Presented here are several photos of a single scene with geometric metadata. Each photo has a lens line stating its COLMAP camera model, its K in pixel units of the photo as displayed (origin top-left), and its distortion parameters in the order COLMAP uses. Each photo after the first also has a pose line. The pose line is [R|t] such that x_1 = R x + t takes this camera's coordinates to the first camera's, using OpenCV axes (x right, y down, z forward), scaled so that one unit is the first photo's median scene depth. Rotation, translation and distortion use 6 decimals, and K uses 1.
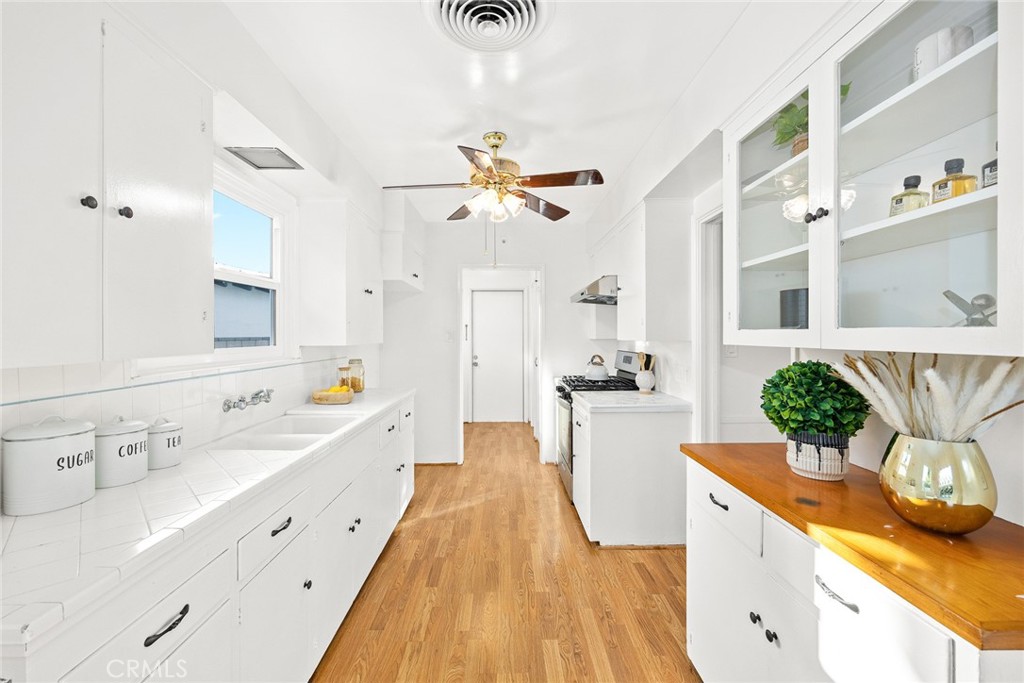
lens RADIAL K [[418.5, 0, 507.7], [0, 418.5, 338.4], [0, 0, 1]] dist [-0.001403, -0.000121]
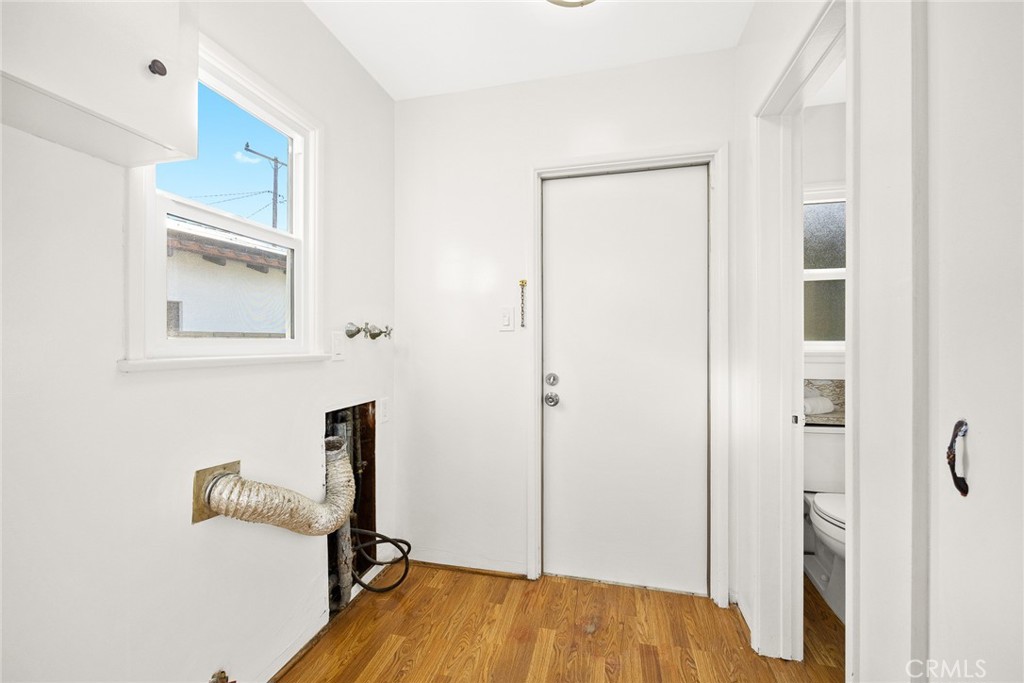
lens RADIAL K [[414.2, 0, 511.1], [0, 414.2, 344.4], [0, 0, 1]] dist [0.001927, 0.000047]
pose [[0.973397, 0.003549, -0.229099, -0.033228], [-0.001953, 0.999972, 0.007191, 0.015061], [0.229118, -0.006552, 0.973377, 0.674455]]
